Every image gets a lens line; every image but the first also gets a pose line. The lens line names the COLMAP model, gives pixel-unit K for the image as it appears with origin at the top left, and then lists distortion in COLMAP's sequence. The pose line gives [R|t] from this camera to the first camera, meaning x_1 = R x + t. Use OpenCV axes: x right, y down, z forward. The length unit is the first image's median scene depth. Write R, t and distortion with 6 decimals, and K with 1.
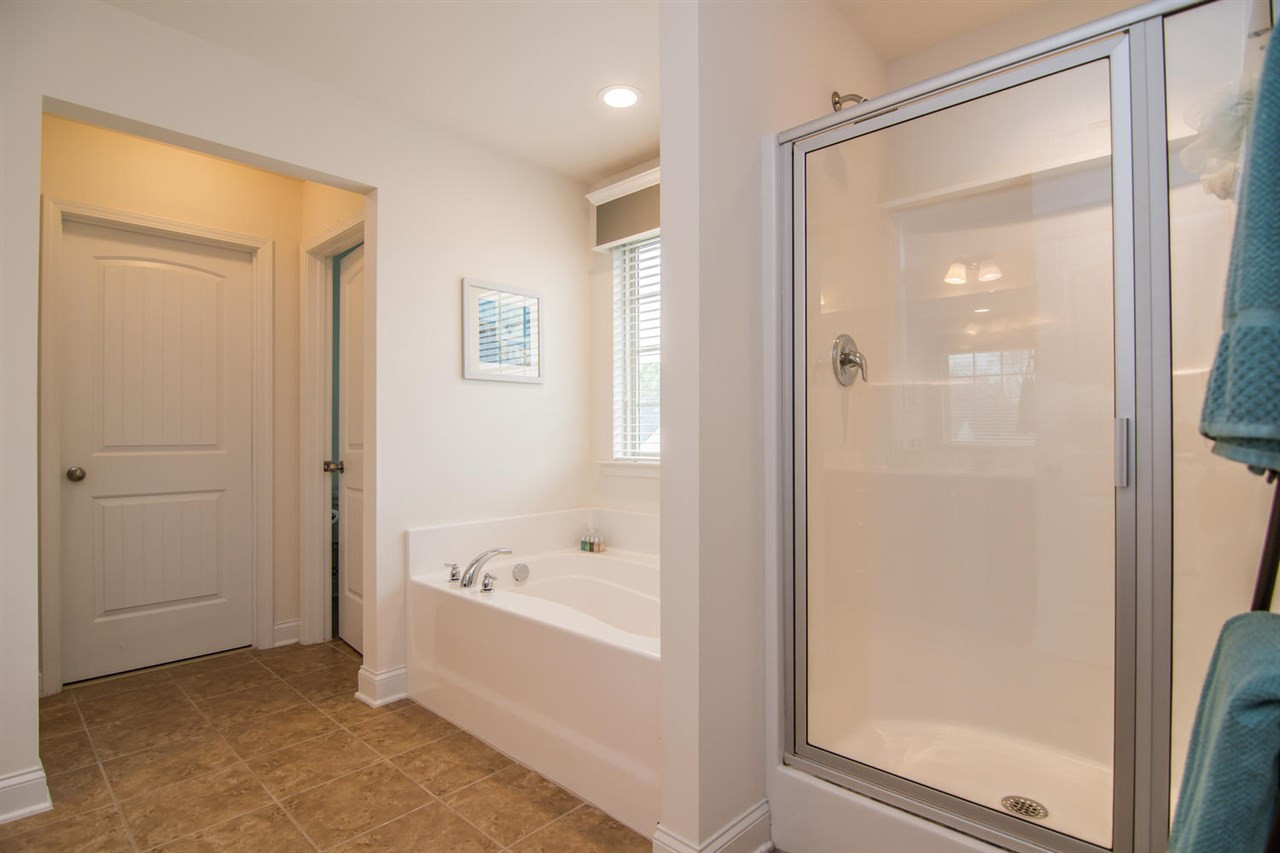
lens RADIAL K [[657.8, 0, 640.0], [0, 657.8, 426.5], [0, 0, 1]] dist [0.000501, -0.000164]
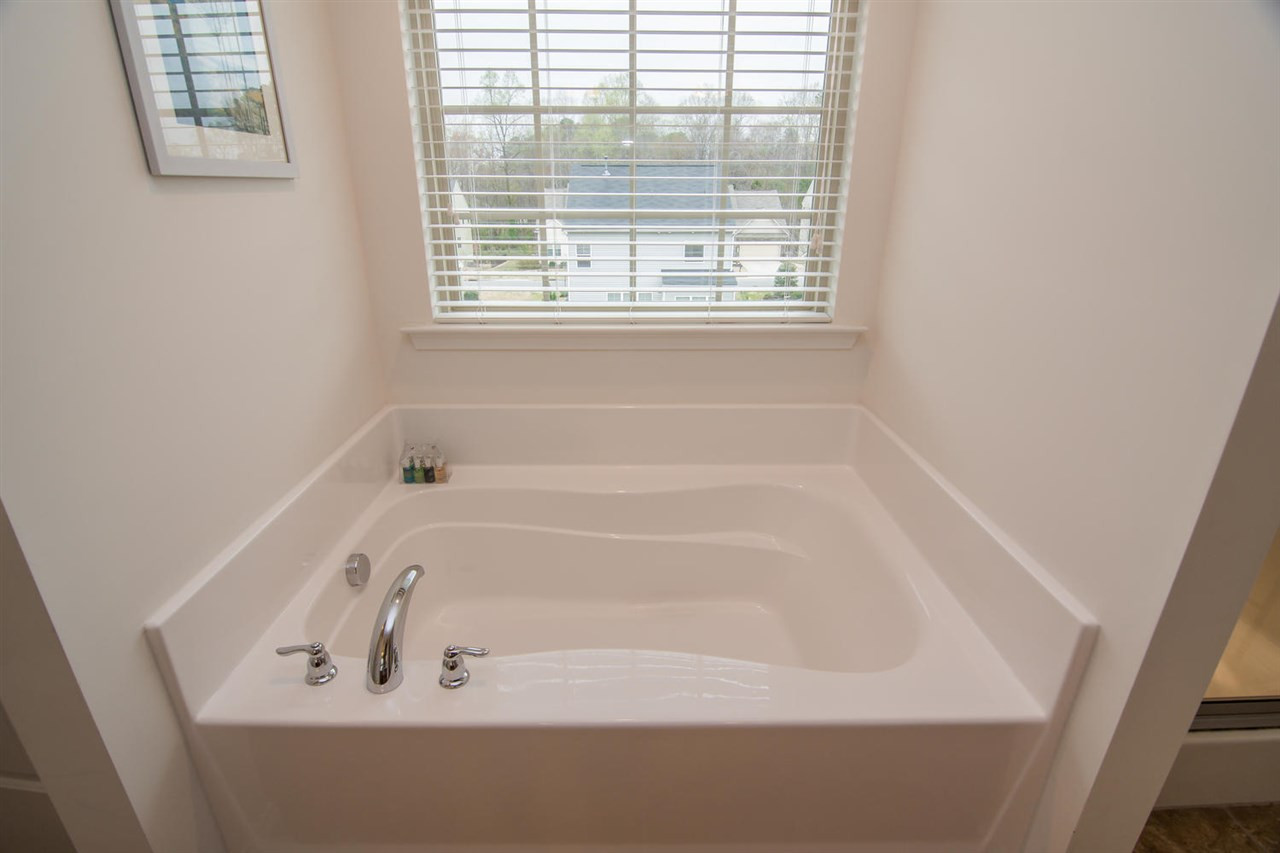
lens RADIAL K [[627.1, 0, 640.0], [0, 627.1, 426.5], [0, 0, 1]] dist [-0.004313, -0.000902]
pose [[0.712724, -0.243632, 0.657775, -0.301447], [-0.011811, 0.933442, 0.358533, -0.063729], [-0.701345, -0.263304, 0.662410, 0.503226]]
